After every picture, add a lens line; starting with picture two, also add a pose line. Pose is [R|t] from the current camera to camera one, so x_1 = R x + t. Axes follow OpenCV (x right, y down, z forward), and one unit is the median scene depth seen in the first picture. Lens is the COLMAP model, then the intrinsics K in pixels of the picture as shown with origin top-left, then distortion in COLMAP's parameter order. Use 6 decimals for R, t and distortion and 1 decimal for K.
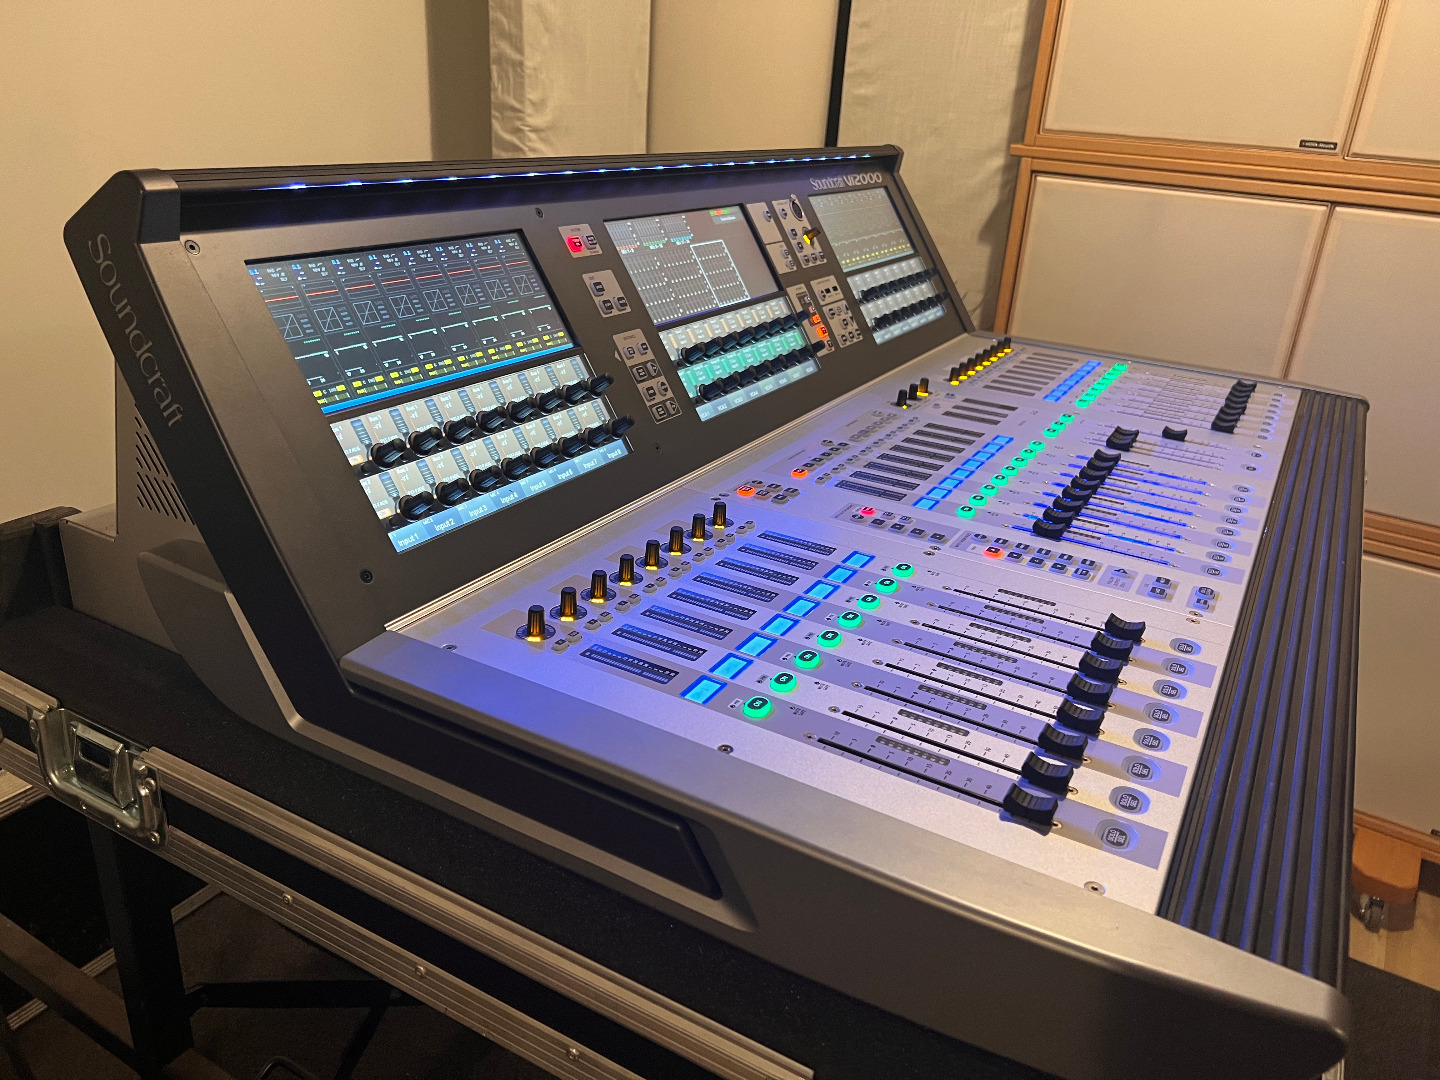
lens RADIAL K [[1096.9, 0, 706.1], [0, 1096.9, 539.5], [0, 0, 1]] dist [0.033358, -0.028551]
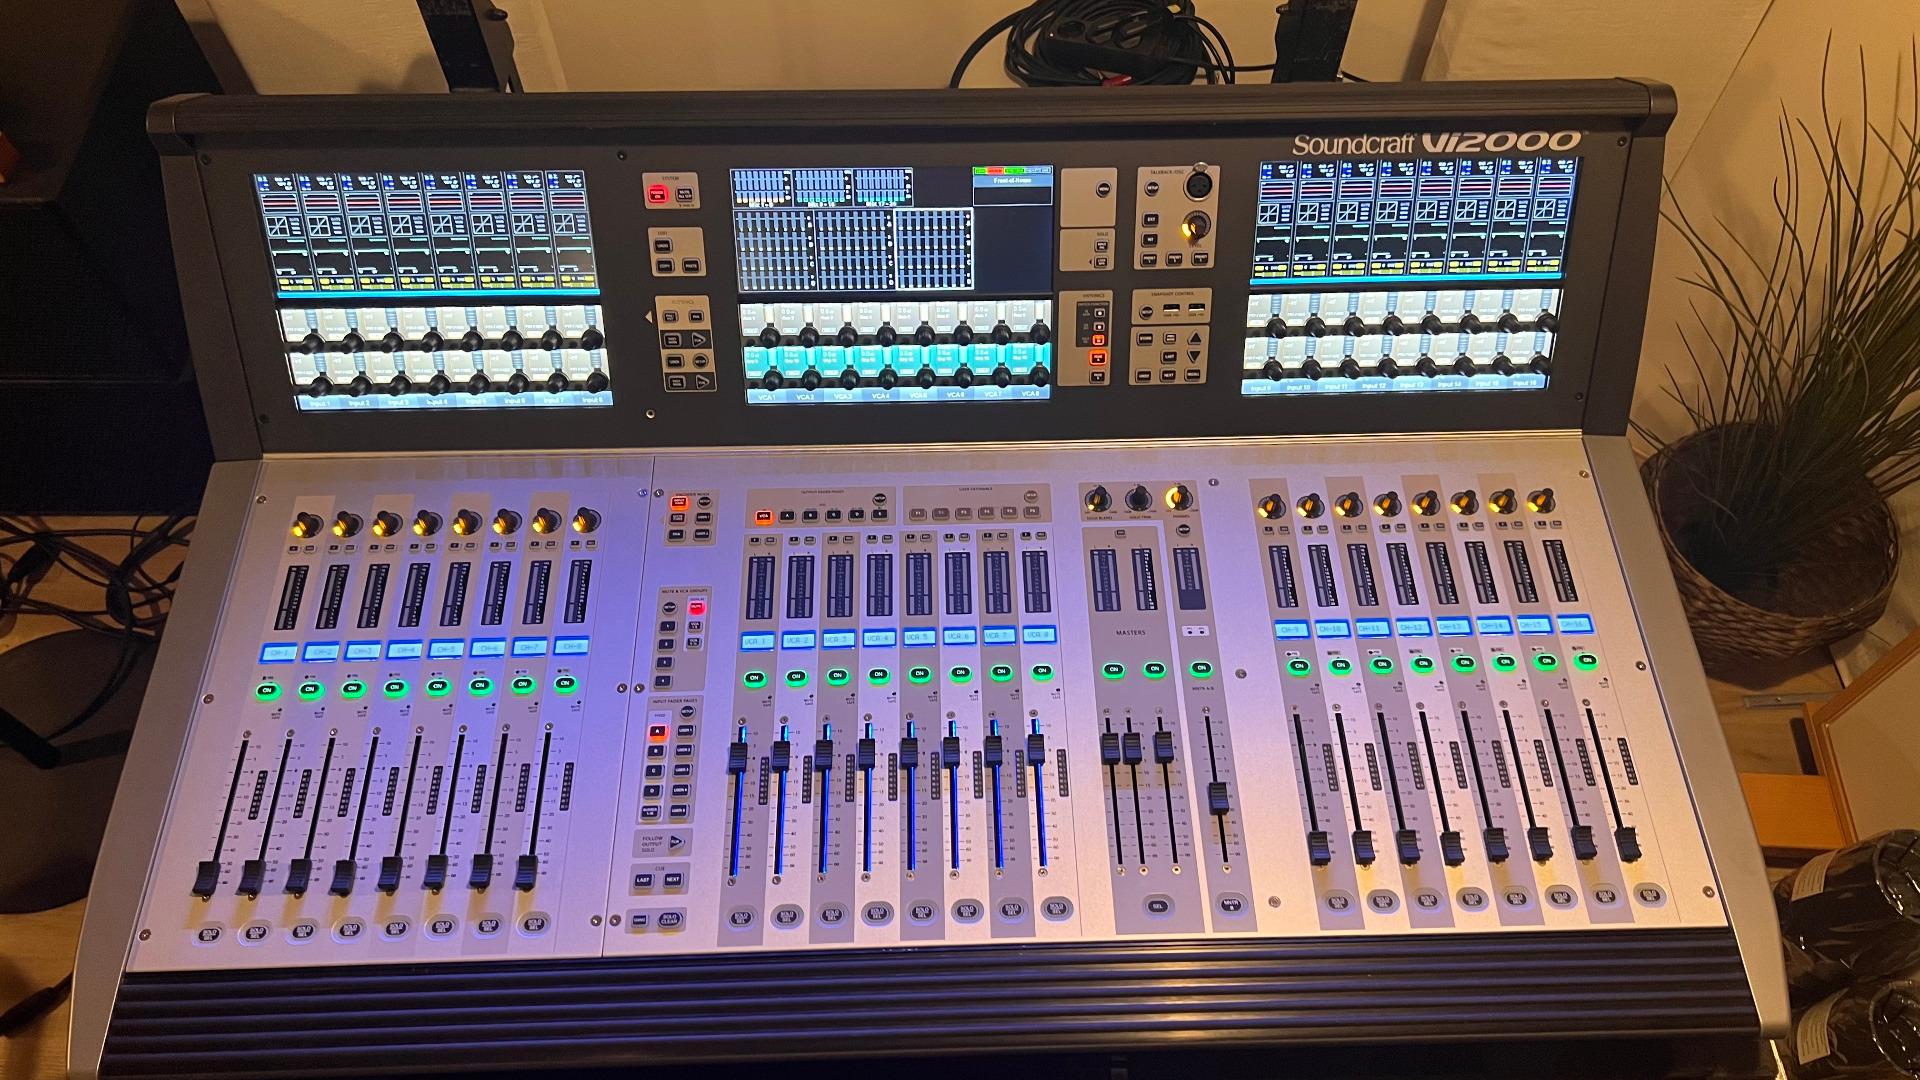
lens RADIAL K [[1458.6, 0, 969.6], [0, 1458.6, 551.1], [0, 0, 1]] dist [0.014945, -0.007566]
pose [[0.516871, 0.702172, -0.489693, 0.813494], [-0.304588, 0.685440, 0.661361, -0.926951], [0.800044, -0.192683, 0.568157, 0.417537]]
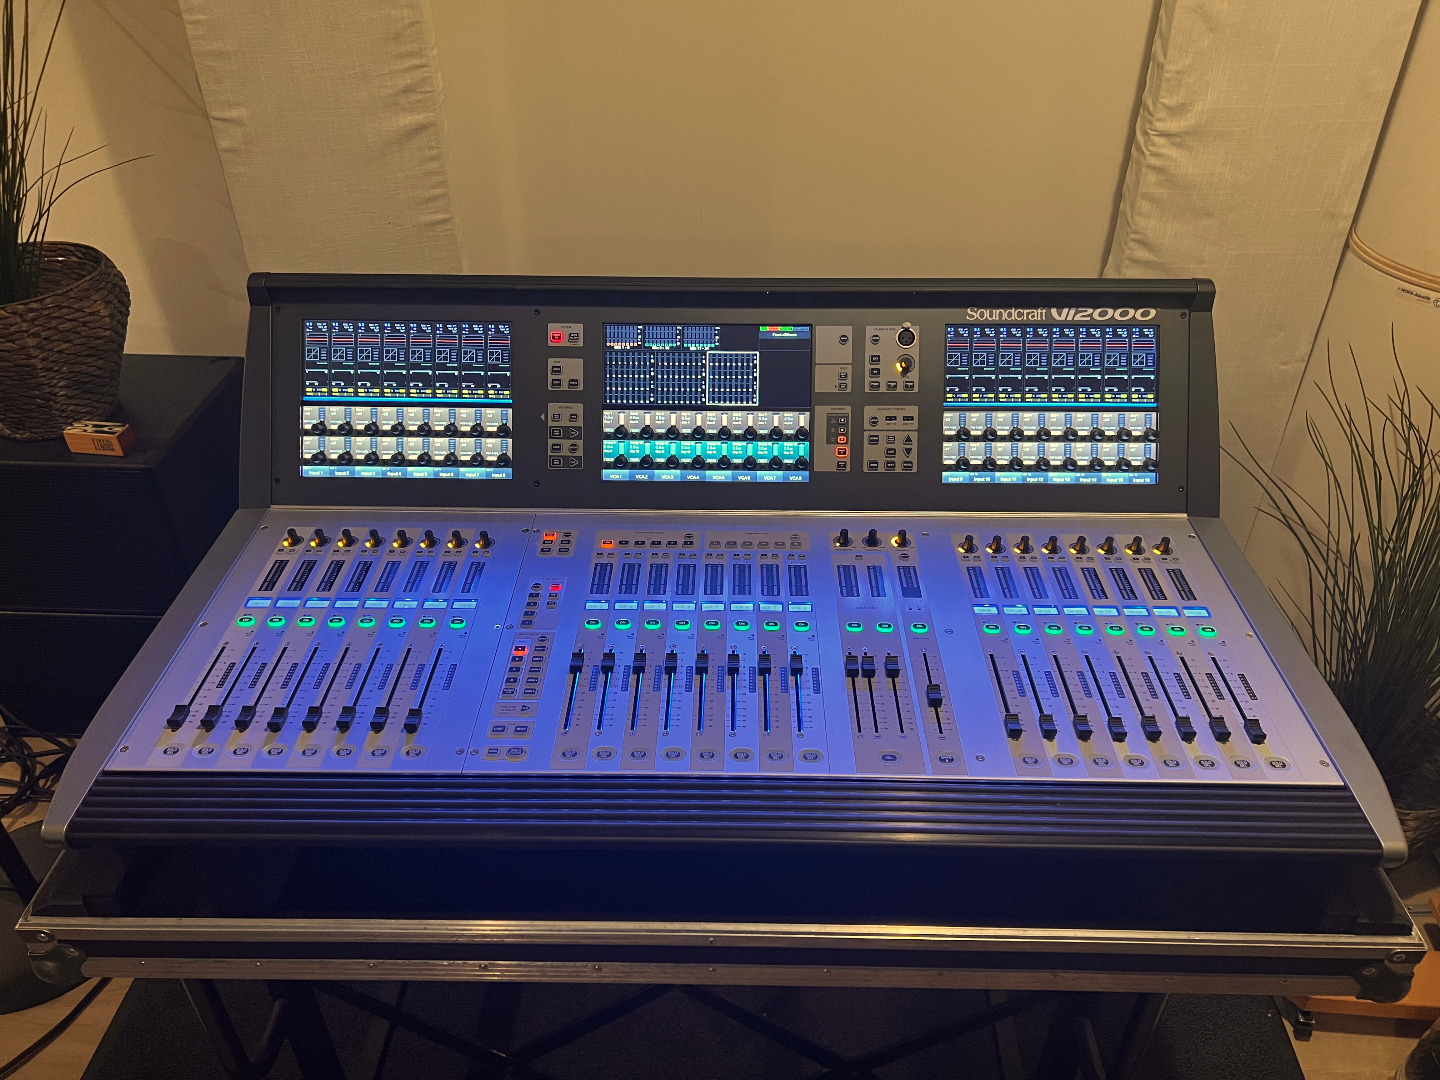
lens RADIAL K [[1096.9, 0, 712.2], [0, 1096.9, 544.4], [0, 0, 1]] dist [0.033358, -0.028551]
pose [[0.471457, 0.456084, -0.754795, 1.165746], [-0.307492, 0.887187, 0.344017, -0.564885], [0.826545, 0.069904, 0.558513, 0.348090]]
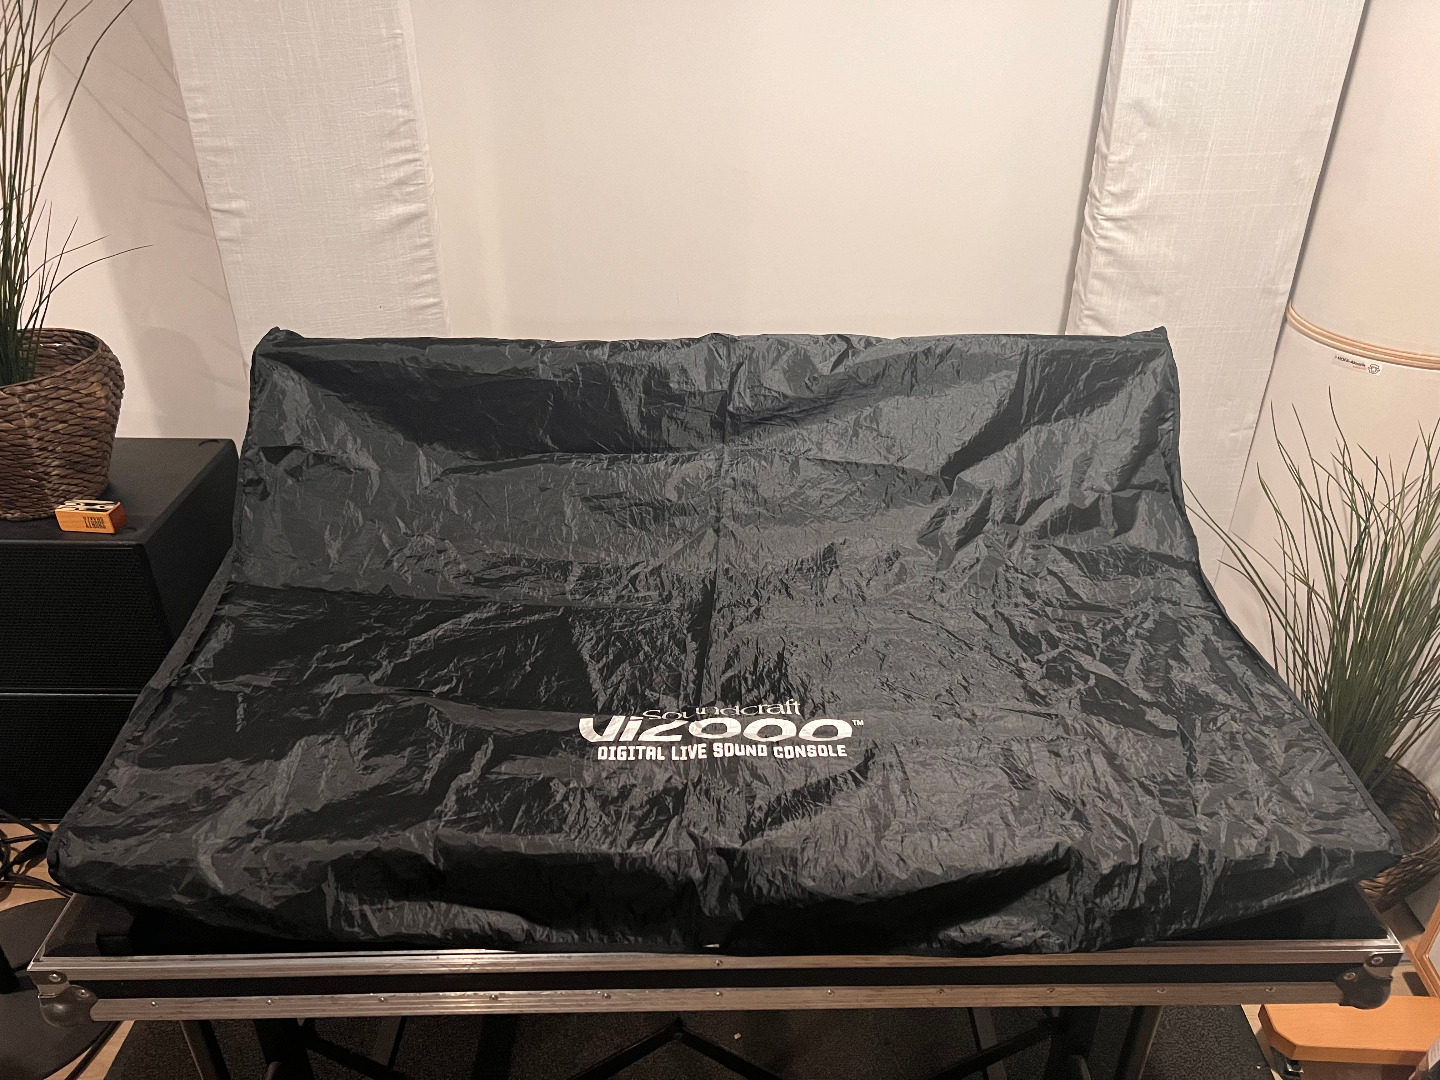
lens RADIAL K [[1096.9, 0, 712.9], [0, 1096.9, 543.3], [0, 0, 1]] dist [0.033358, -0.028551]
pose [[0.501938, 0.379851, -0.777028, 1.222638], [-0.301522, 0.918887, 0.254424, -0.518535], [0.810644, 0.106586, 0.575757, 0.292916]]
